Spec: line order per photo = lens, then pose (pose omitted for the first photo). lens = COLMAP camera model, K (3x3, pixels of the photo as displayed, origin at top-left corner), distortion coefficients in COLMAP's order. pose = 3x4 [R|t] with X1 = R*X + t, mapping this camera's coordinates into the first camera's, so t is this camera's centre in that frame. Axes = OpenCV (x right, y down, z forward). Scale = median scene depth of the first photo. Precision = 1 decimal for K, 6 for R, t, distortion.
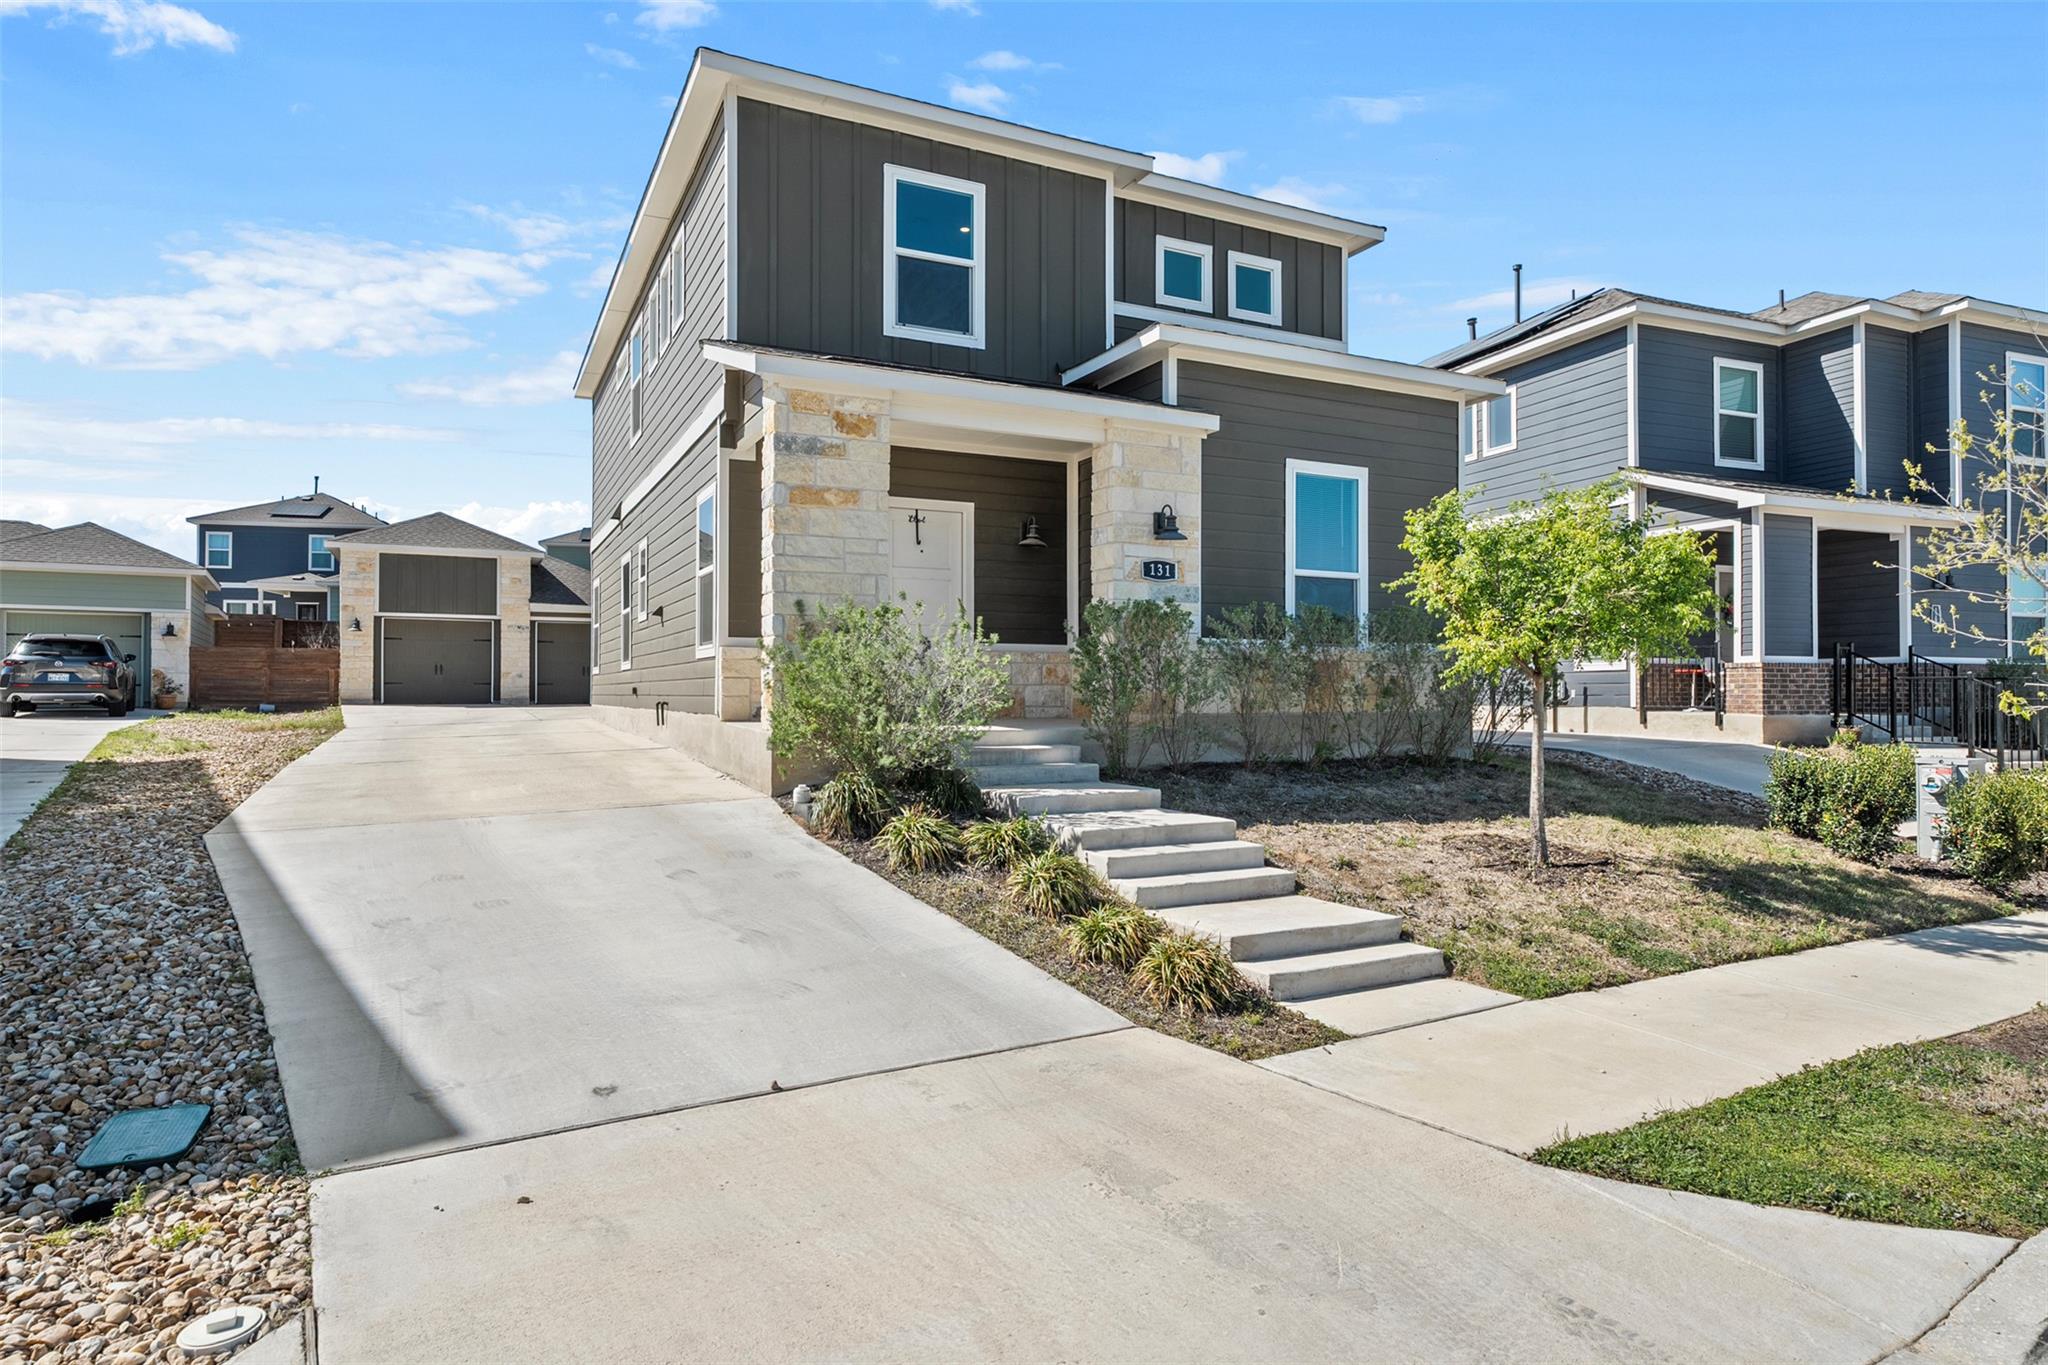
lens RADIAL K [[1148.1, 0, 1024.0], [0, 1148.1, 682.5], [0, 0, 1]] dist [0.001966, 0.000463]
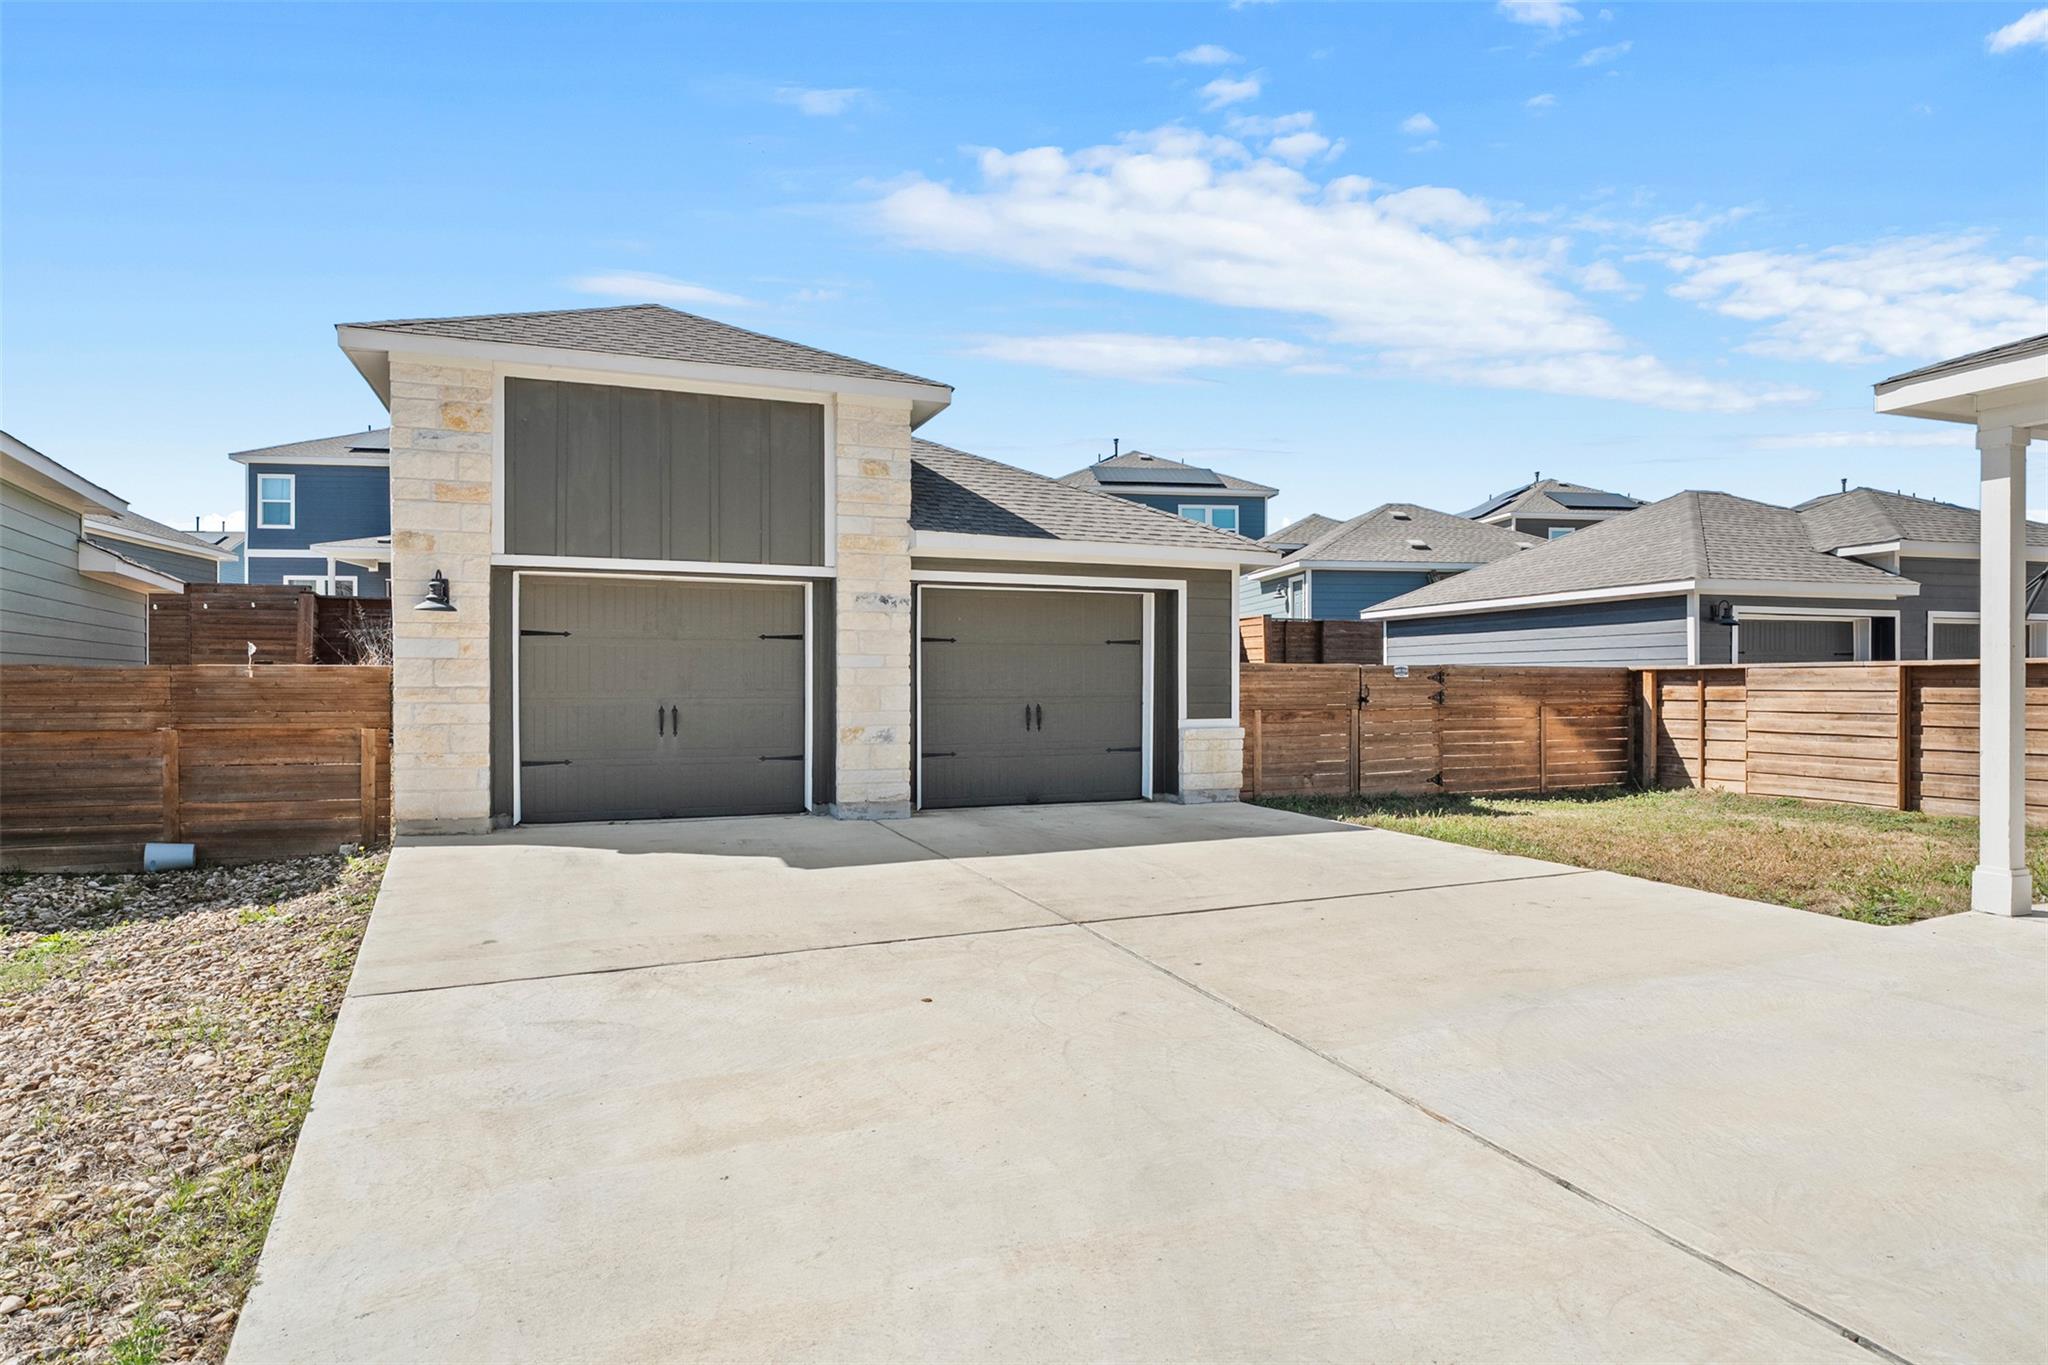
lens RADIAL K [[1148.1, 0, 1024.0], [0, 1148.1, 682.5], [0, 0, 1]] dist [0.001966, 0.000463]
pose [[0.995881, -0.003371, -0.090610, -0.367254], [0.004070, 0.999963, 0.007525, -0.025072], [0.090581, -0.007863, 0.995858, 0.656211]]
